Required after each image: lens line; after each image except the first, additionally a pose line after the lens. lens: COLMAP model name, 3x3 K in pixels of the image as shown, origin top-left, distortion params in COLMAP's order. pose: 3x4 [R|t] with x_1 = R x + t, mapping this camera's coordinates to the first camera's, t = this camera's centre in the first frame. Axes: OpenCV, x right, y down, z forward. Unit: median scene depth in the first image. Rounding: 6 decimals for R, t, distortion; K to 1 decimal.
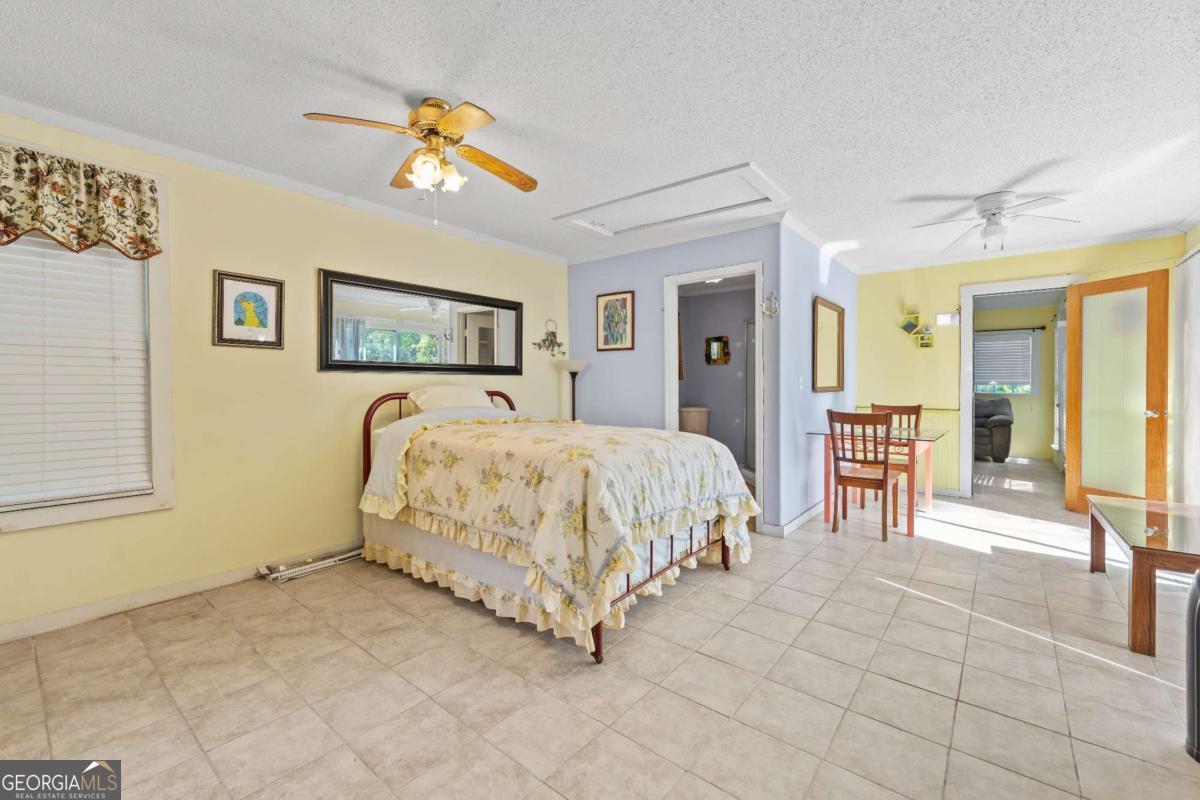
lens RADIAL K [[497.7, 0, 599.4], [0, 497.7, 392.8], [0, 0, 1]] dist [0.003131, 0.001257]
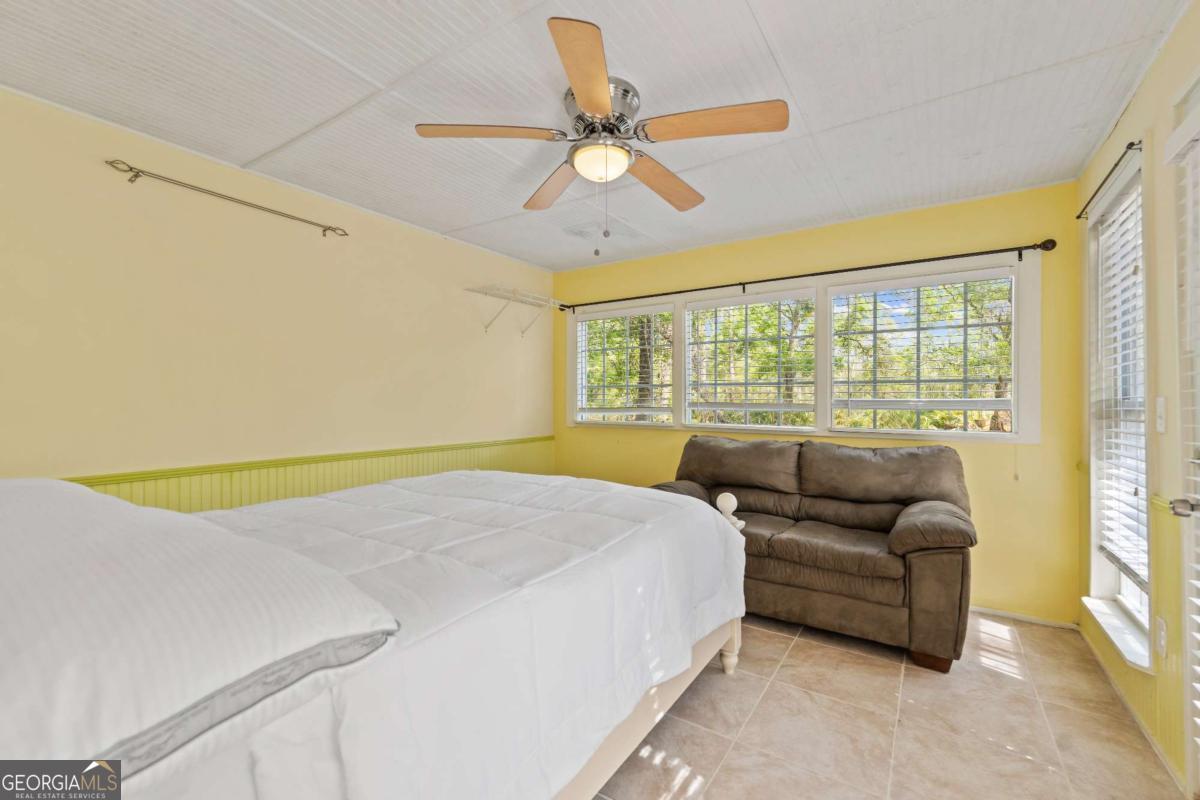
lens RADIAL K [[497.7, 0, 598.5], [0, 497.7, 399.4], [0, 0, 1]] dist [0.003131, 0.001257]
pose [[0.997139, -0.000670, 0.075584, 0.578093], [0.002614, 0.999668, -0.025620, -0.016709], [-0.075542, 0.025744, 0.996810, 0.712598]]
